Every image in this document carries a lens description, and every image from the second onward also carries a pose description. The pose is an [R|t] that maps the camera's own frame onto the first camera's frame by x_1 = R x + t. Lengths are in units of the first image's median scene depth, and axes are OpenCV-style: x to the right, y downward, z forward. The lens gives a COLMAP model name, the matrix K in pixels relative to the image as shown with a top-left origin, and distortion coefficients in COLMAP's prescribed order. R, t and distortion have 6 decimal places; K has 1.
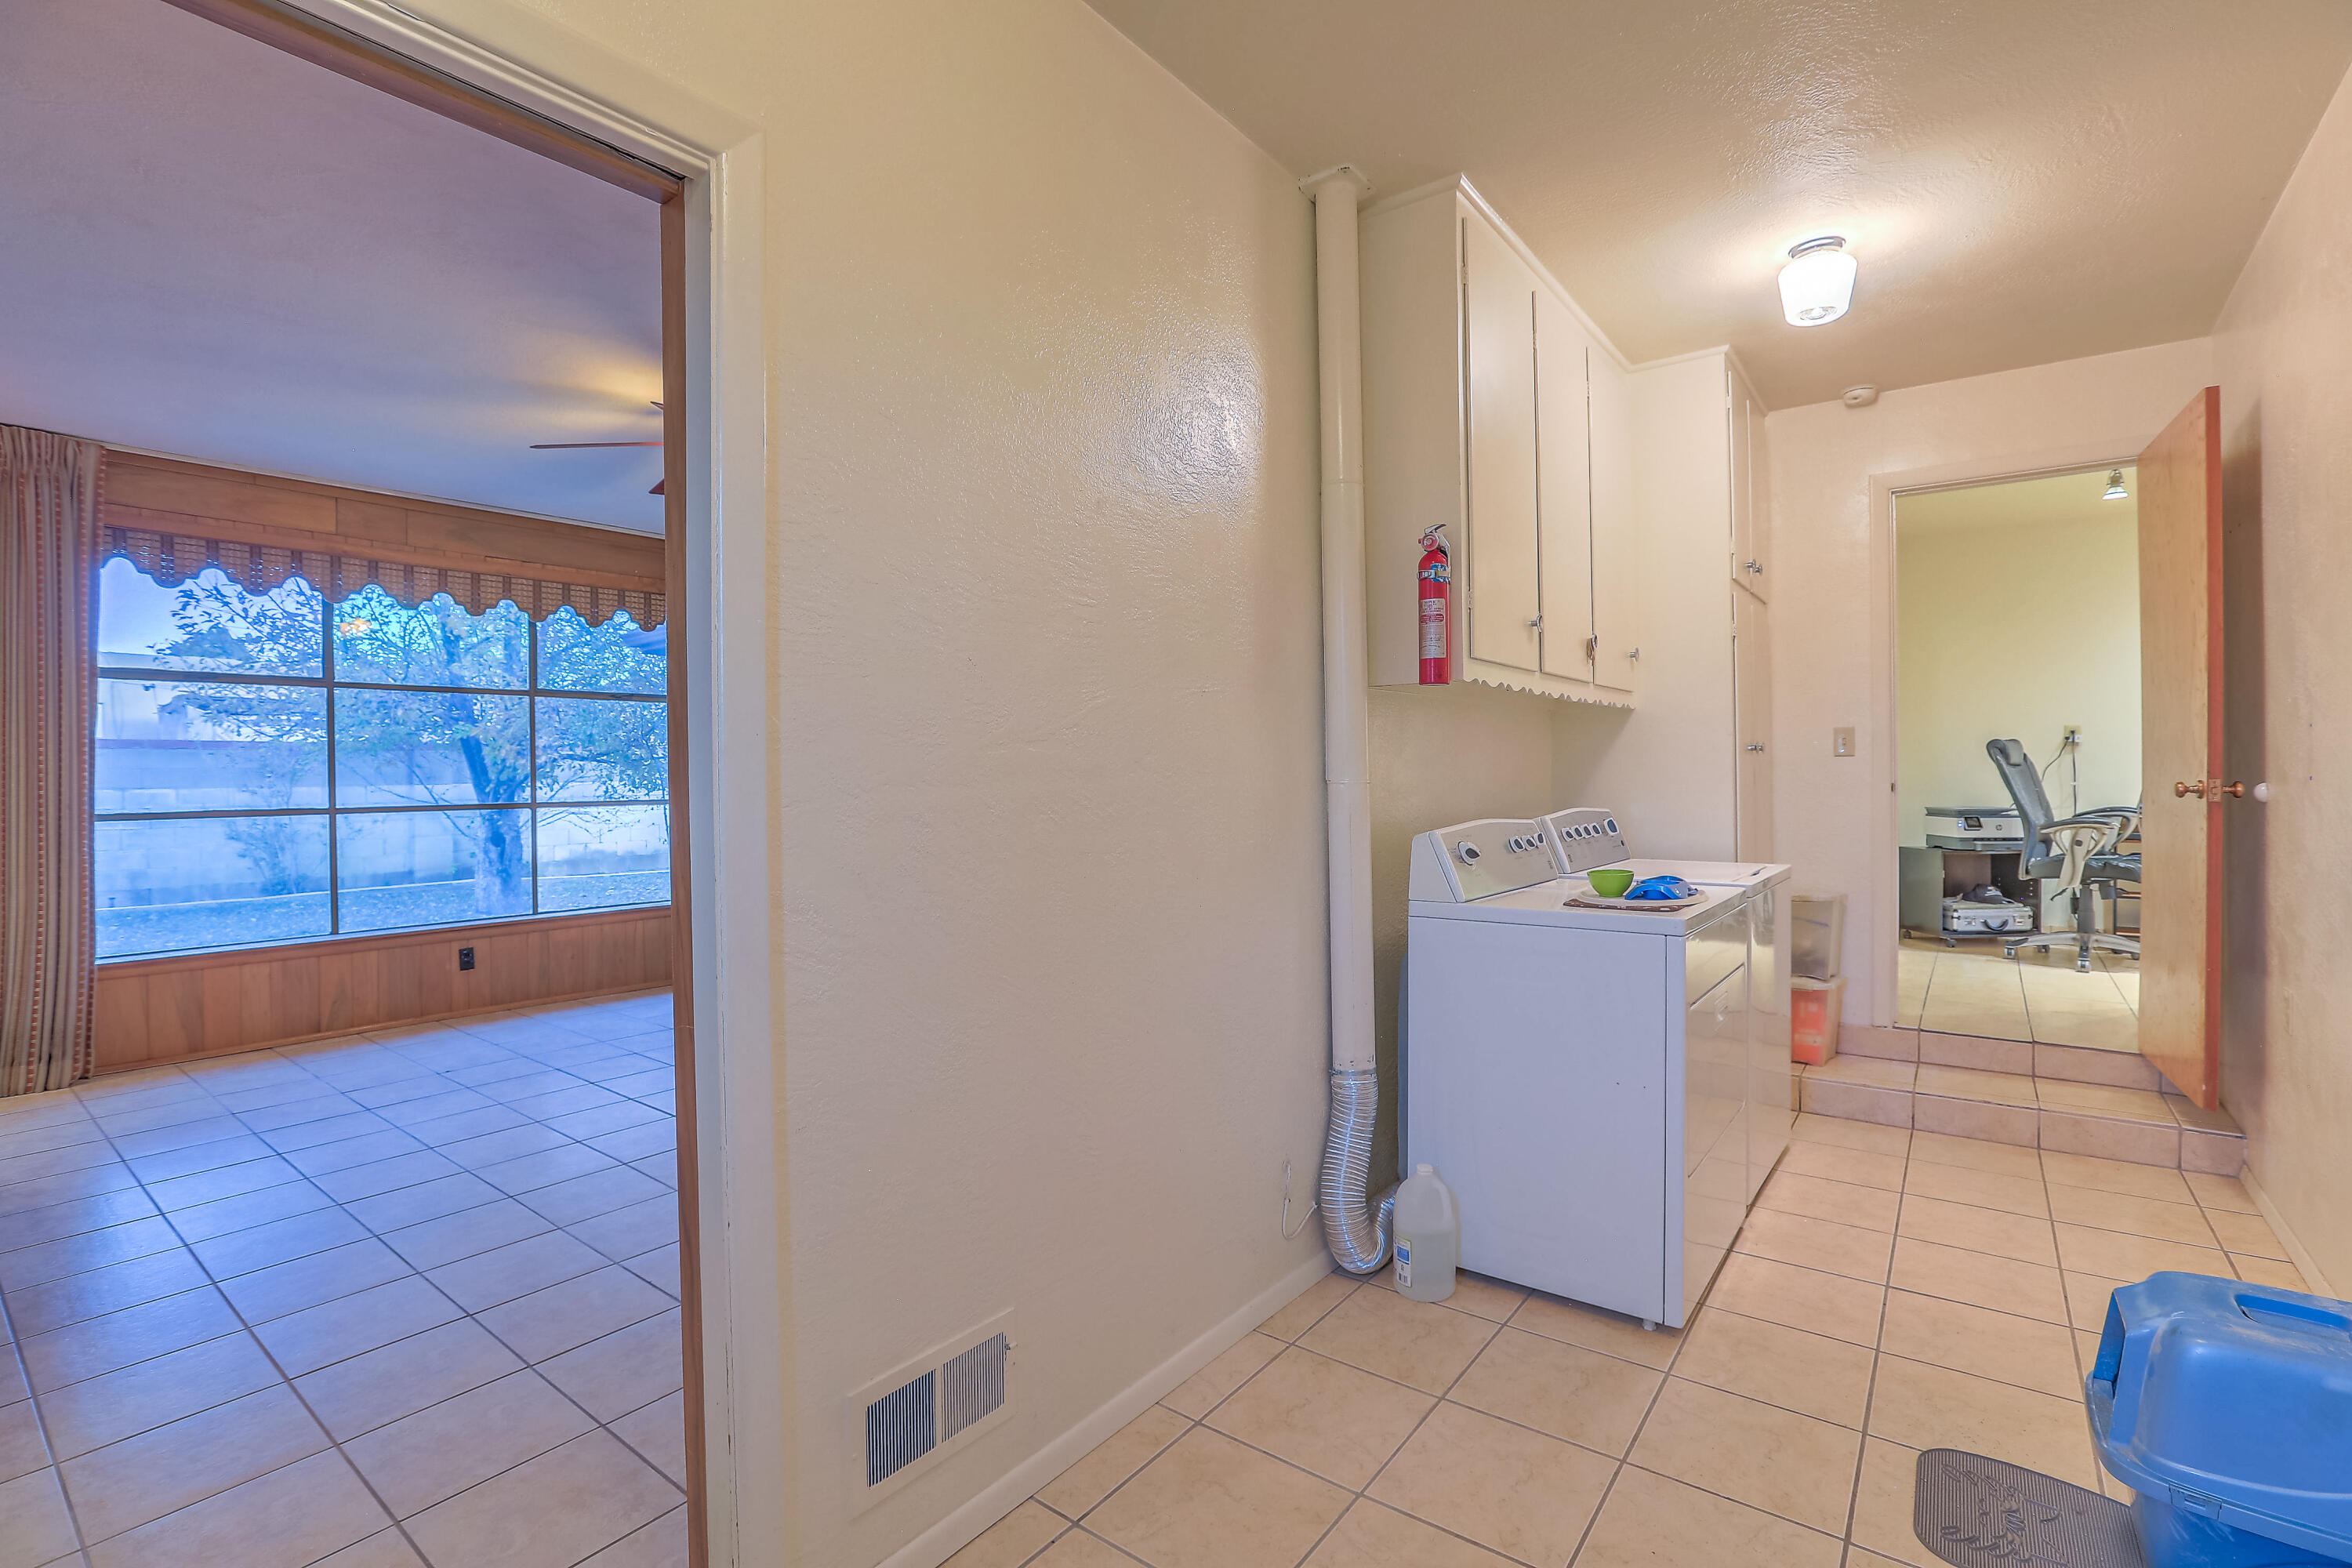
lens RADIAL K [[1053.9, 0, 1176.0], [0, 1053.9, 784.0], [0, 0, 1]] dist [-0.034335, 0.007340]
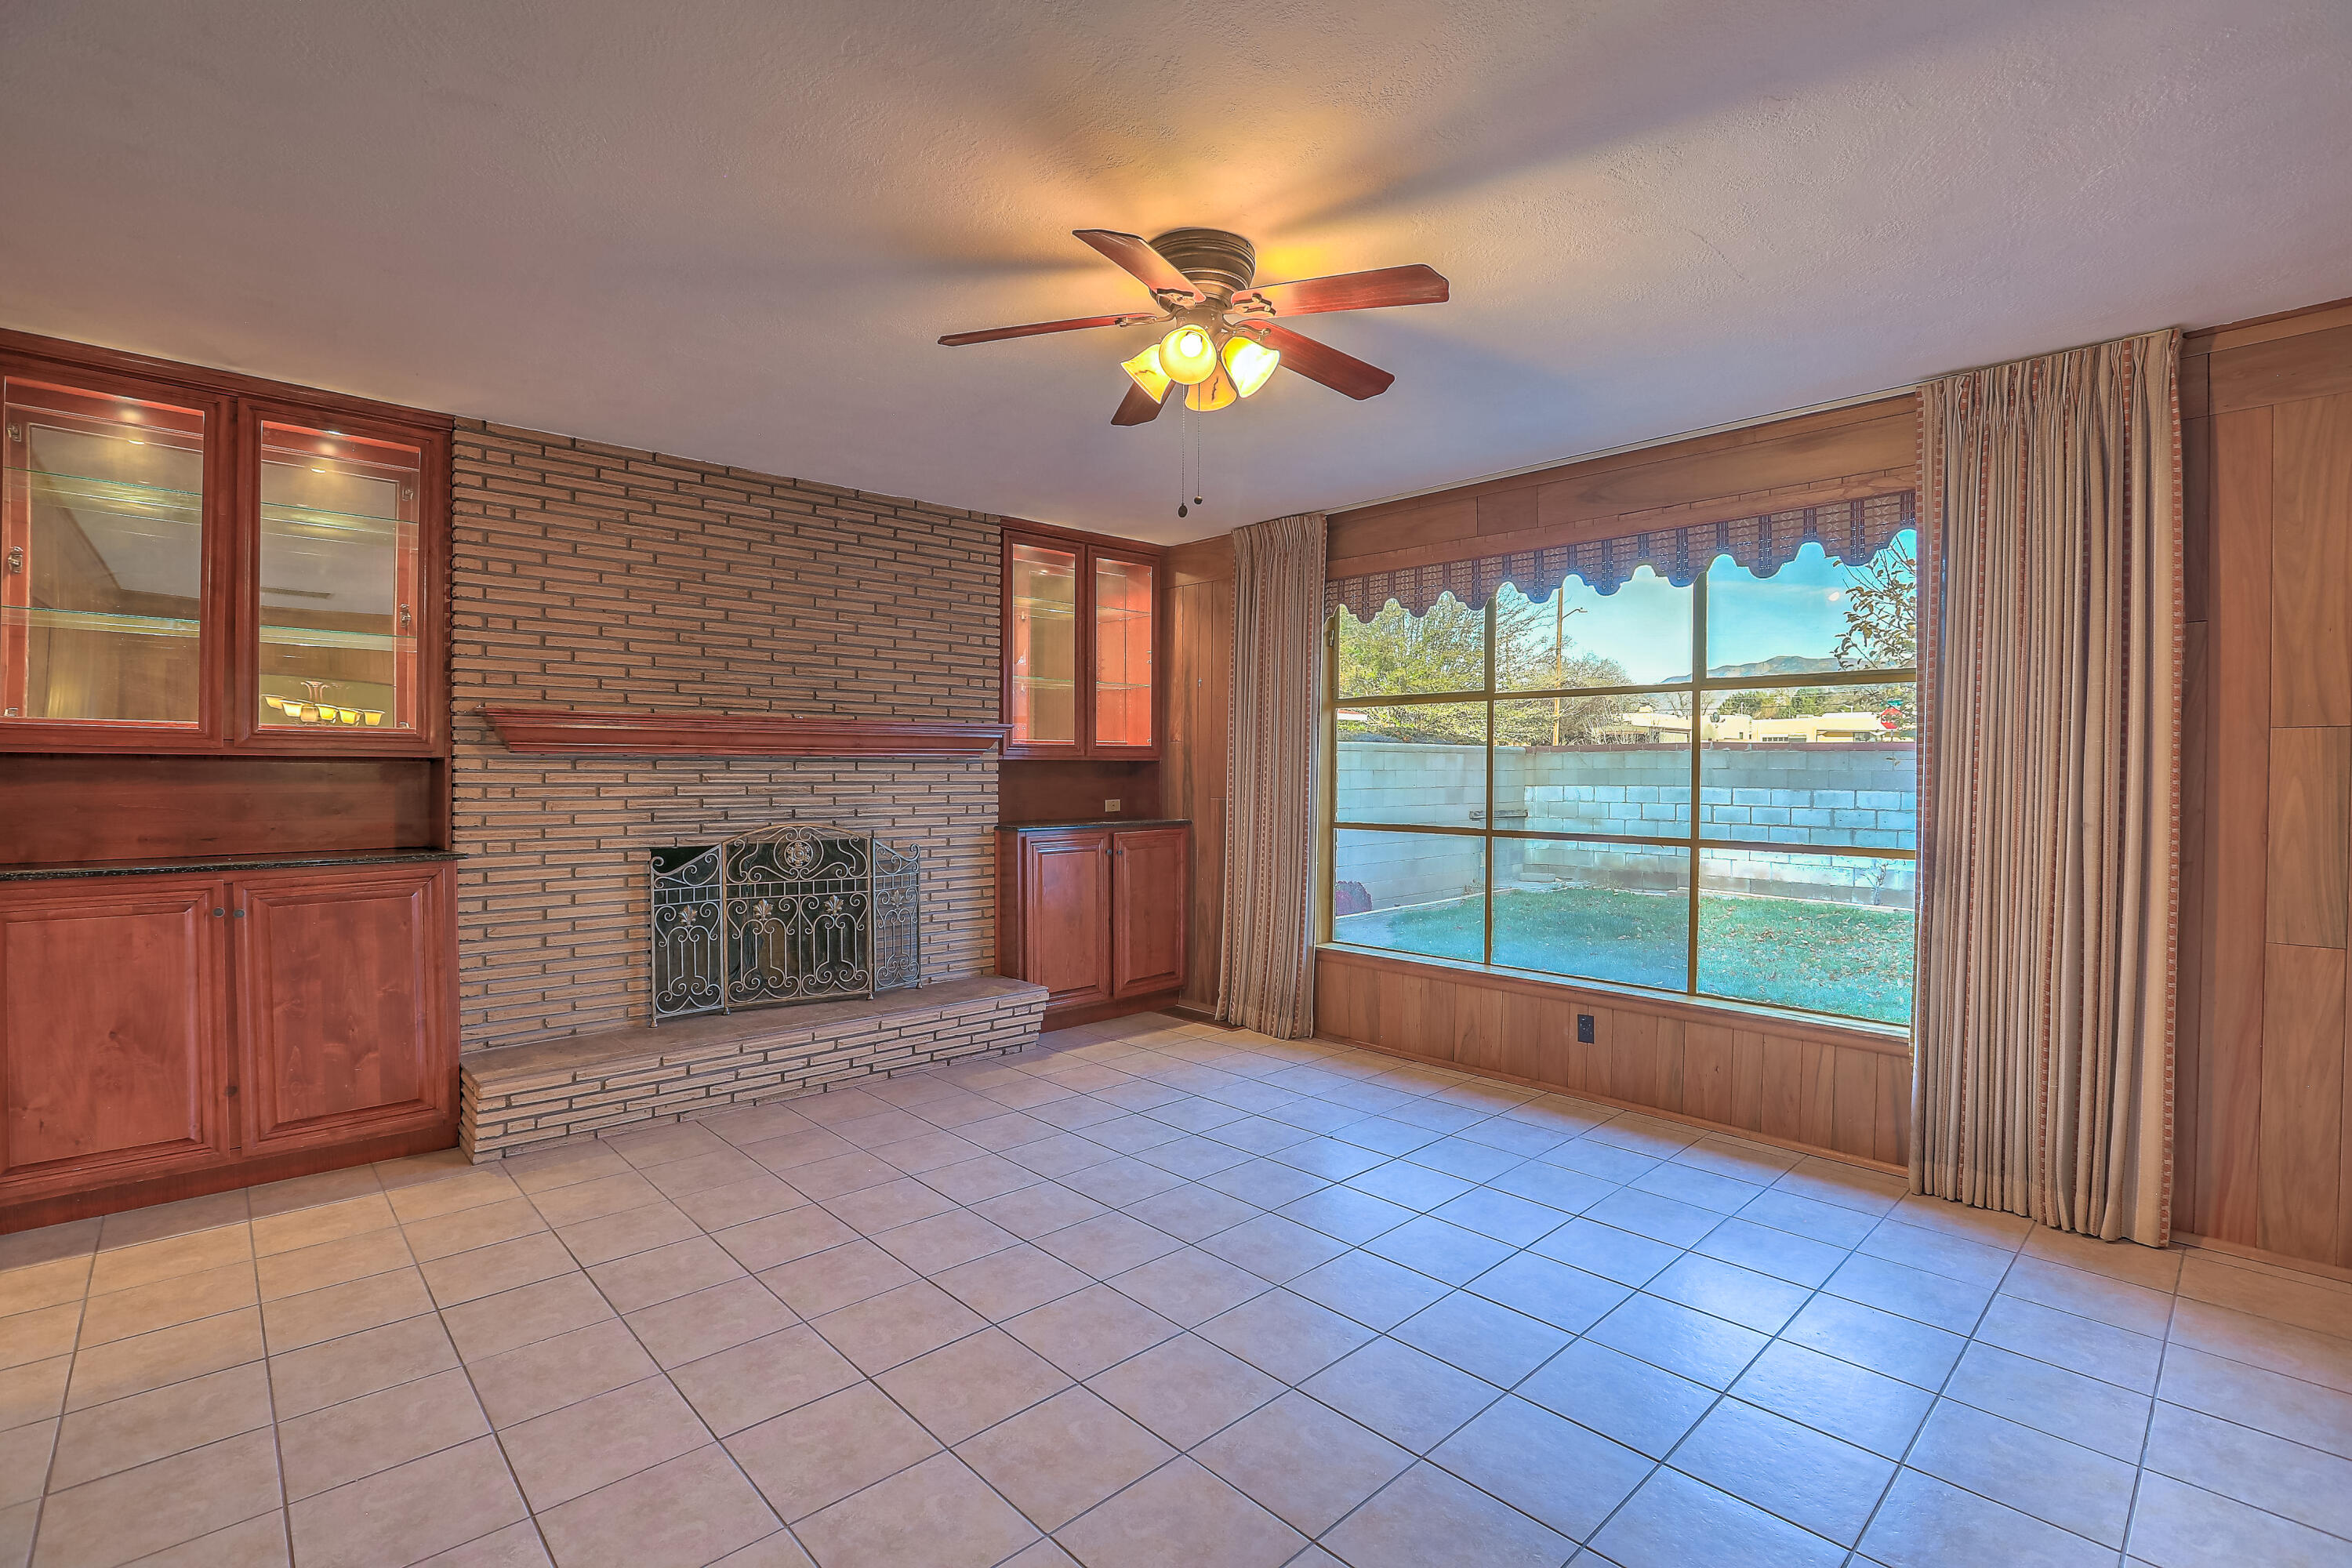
lens RADIAL K [[1064.1, 0, 1179.4], [0, 1064.1, 781.3], [0, 0, 1]] dist [-0.047894, 0.015001]
pose [[-0.151609, 0.016028, -0.988311, 0.174924], [-0.015672, 0.999704, 0.018617, -0.034045], [0.988316, 0.018312, -0.151313, 0.882422]]
